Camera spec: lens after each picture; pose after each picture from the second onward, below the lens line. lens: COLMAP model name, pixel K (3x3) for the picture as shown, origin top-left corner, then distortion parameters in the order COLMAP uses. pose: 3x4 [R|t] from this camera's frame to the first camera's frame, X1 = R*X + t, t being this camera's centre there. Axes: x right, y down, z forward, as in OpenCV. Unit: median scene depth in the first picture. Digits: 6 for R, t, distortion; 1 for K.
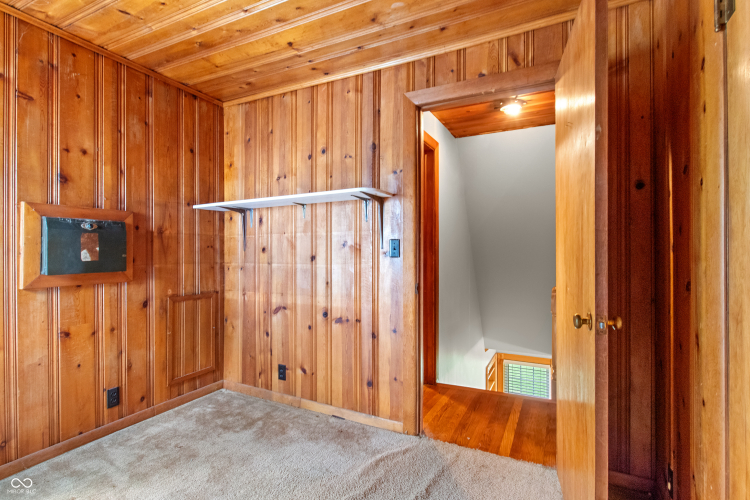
lens RADIAL K [[372.5, 0, 374.6], [0, 372.5, 249.9], [0, 0, 1]] dist [0.003938, 0.000085]
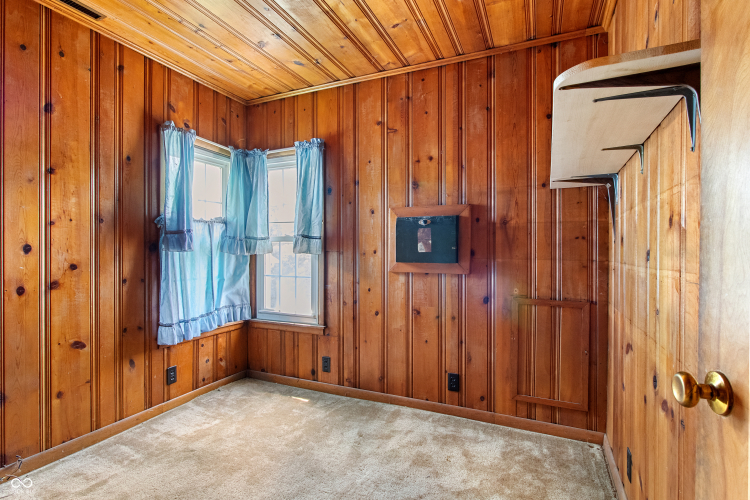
lens RADIAL K [[372.5, 0, 373.2], [0, 372.5, 249.5], [0, 0, 1]] dist [0.003938, 0.000085]
pose [[0.018255, -0.001019, -0.999833, 0.328177], [-0.003462, 0.999993, -0.001083, 0.019620], [0.999827, 0.003481, 0.018251, 0.702076]]
